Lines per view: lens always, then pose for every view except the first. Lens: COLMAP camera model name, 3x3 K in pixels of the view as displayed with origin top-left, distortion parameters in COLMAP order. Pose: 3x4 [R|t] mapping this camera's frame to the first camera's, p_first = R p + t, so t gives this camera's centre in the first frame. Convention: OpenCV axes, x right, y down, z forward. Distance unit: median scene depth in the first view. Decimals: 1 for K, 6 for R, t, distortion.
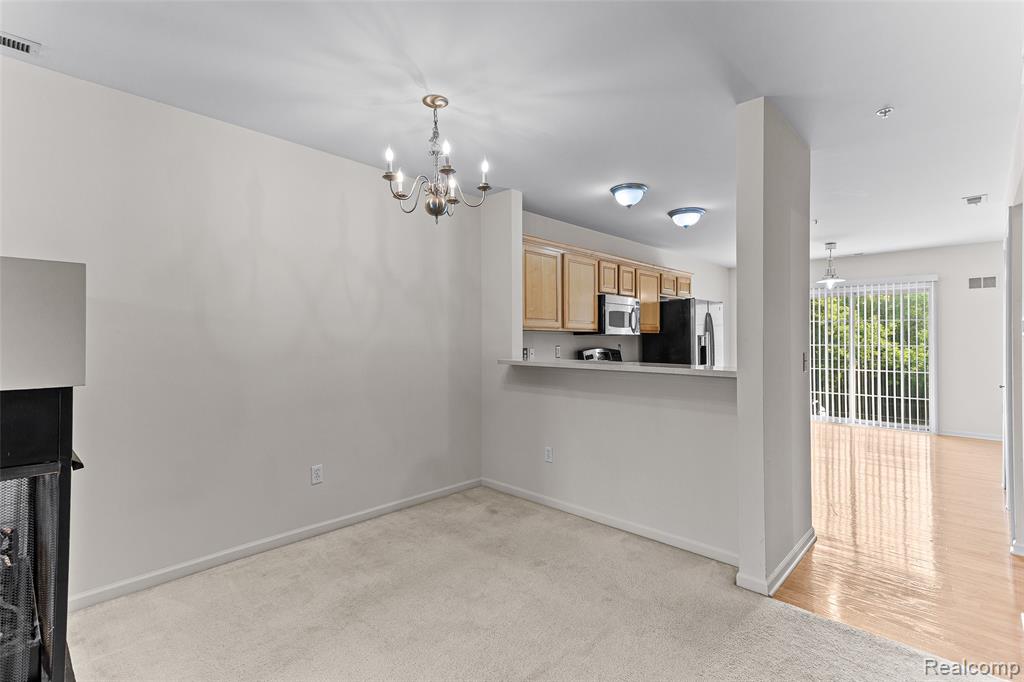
lens RADIAL K [[486.3, 0, 508.3], [0, 486.3, 339.3], [0, 0, 1]] dist [0.039360, 0.000318]
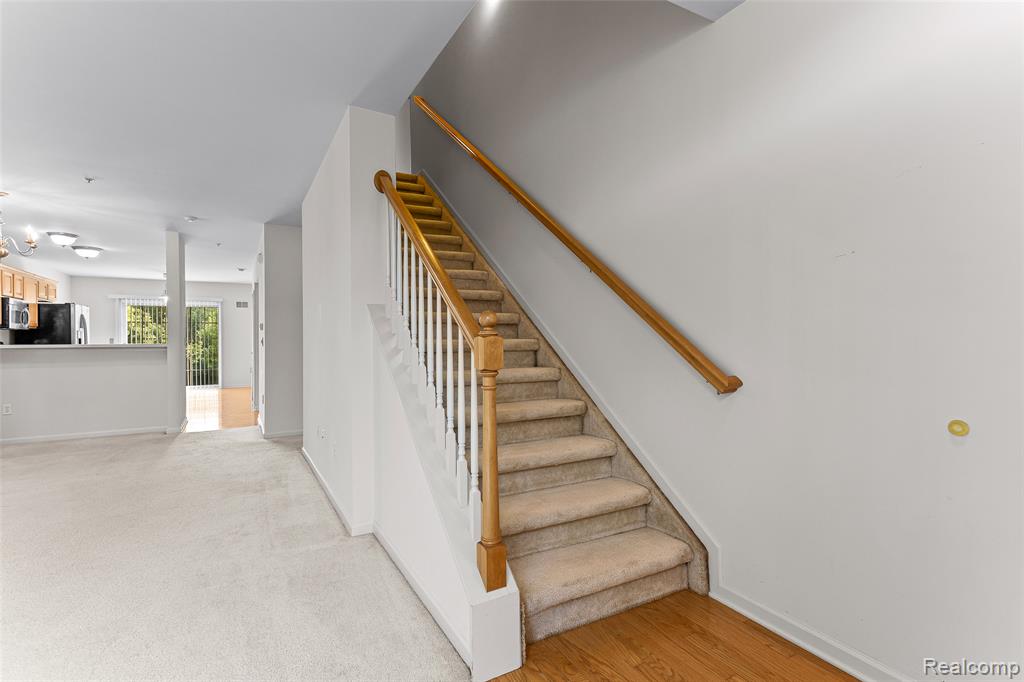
lens RADIAL K [[486.3, 0, 508.3], [0, 486.3, 339.3], [0, 0, 1]] dist [0.039360, 0.000318]
pose [[0.300676, -0.006553, 0.953704, -0.546262], [0.008692, 0.999954, 0.004131, 0.019746], [-0.953687, 0.007047, 0.300719, -0.532439]]
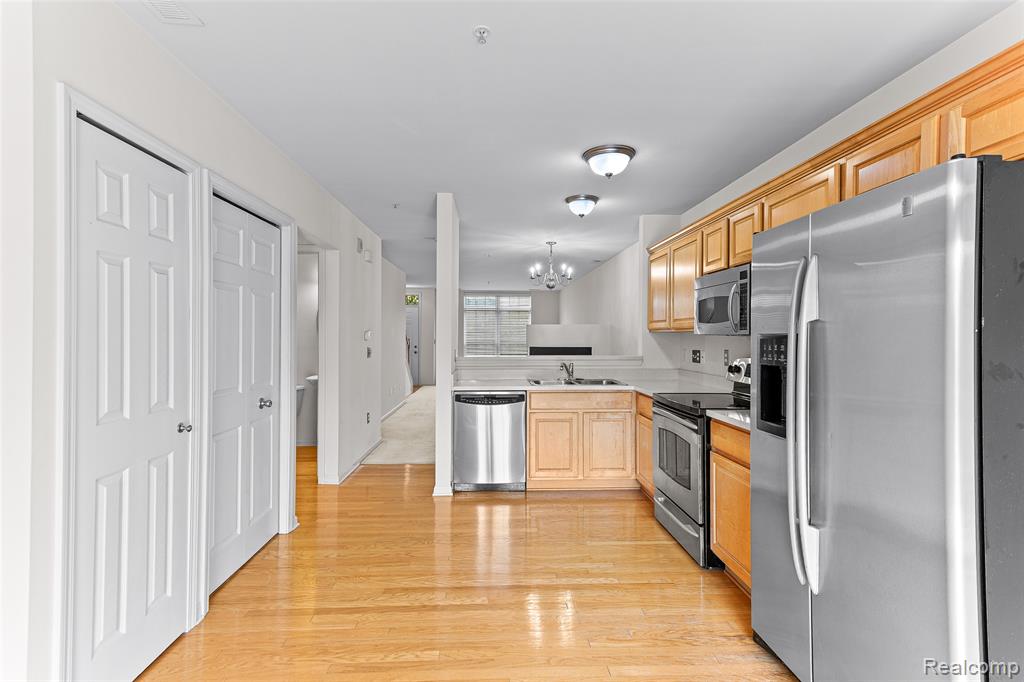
lens RADIAL K [[485.4, 0, 507.2], [0, 485.4, 335.2], [0, 0, 1]] dist [0.025504, 0.000731]
pose [[-0.702791, -0.001258, -0.711396, 0.744151], [-0.002134, 0.999998, 0.000339, -0.008491], [0.711393, 0.001756, -0.702792, 1.102346]]
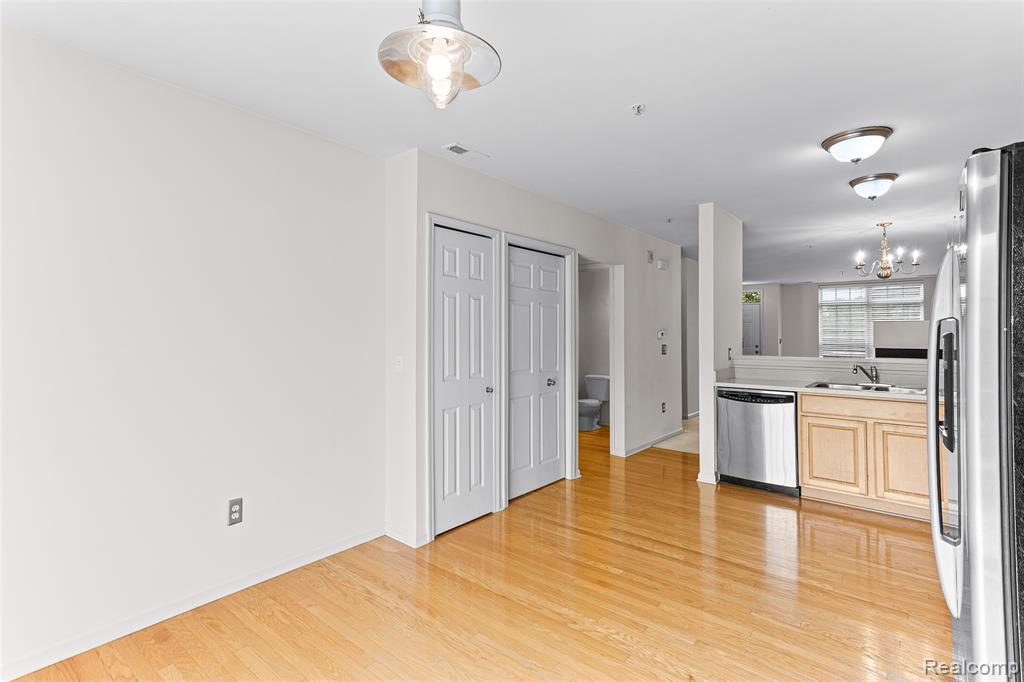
lens RADIAL K [[485.4, 0, 507.2], [0, 485.4, 335.2], [0, 0, 1]] dist [0.025504, 0.000731]
pose [[-0.998449, 0.000216, -0.055669, 0.662265], [0.000051, 0.999996, 0.002980, -0.009441], [0.055669, 0.002973, -0.998445, 1.288580]]
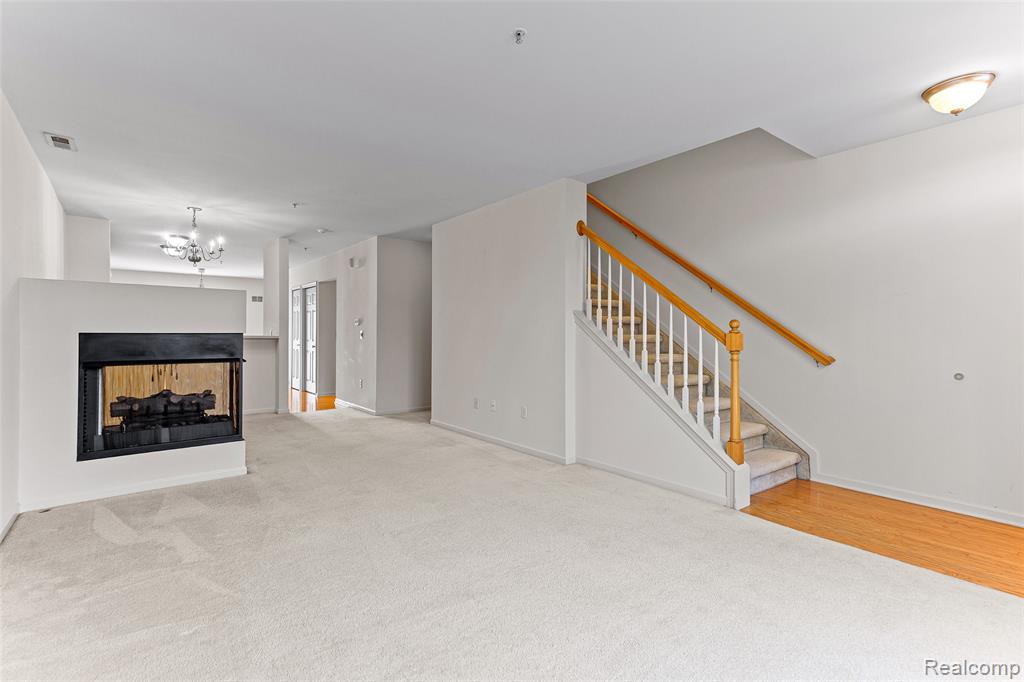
lens RADIAL K [[485.4, 0, 507.2], [0, 485.4, 335.2], [0, 0, 1]] dist [0.025504, 0.000731]
pose [[0.145803, -0.004337, 0.989304, -0.849301], [-0.002421, 0.999986, 0.004740, 0.019364], [-0.989311, -0.003086, 0.145791, -0.263652]]
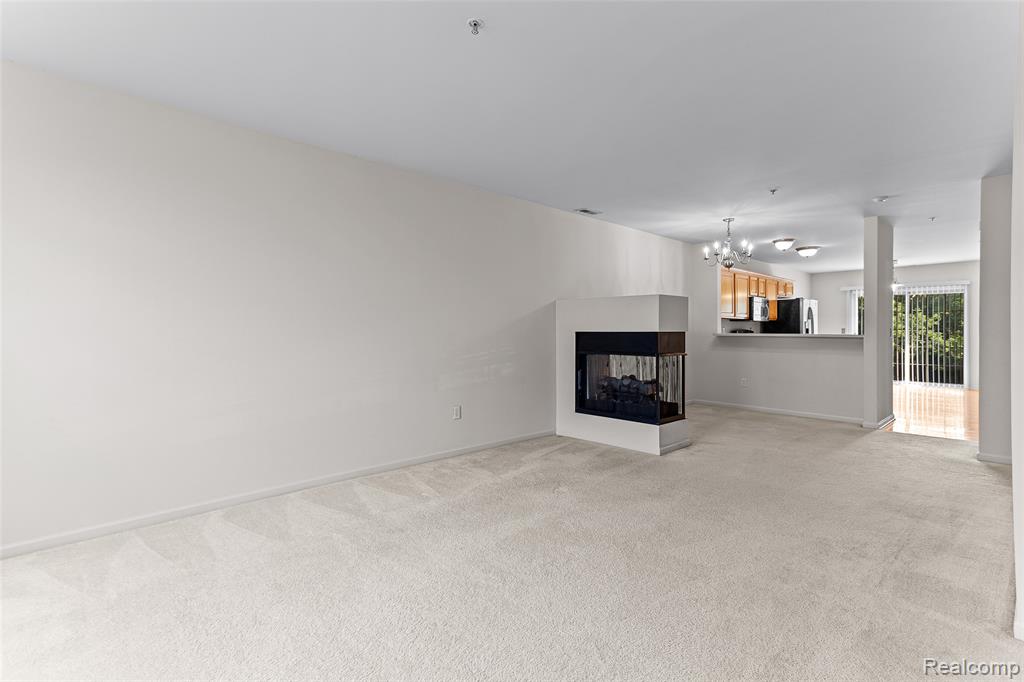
lens RADIAL K [[485.4, 0, 509.2], [0, 485.4, 331.9], [0, 0, 1]] dist [0.041819, 0.000138]
pose [[0.998561, -0.000942, -0.053622, -0.438045], [0.001016, 0.999999, 0.001359, 0.020096], [0.053620, -0.001412, 0.998560, -0.578857]]
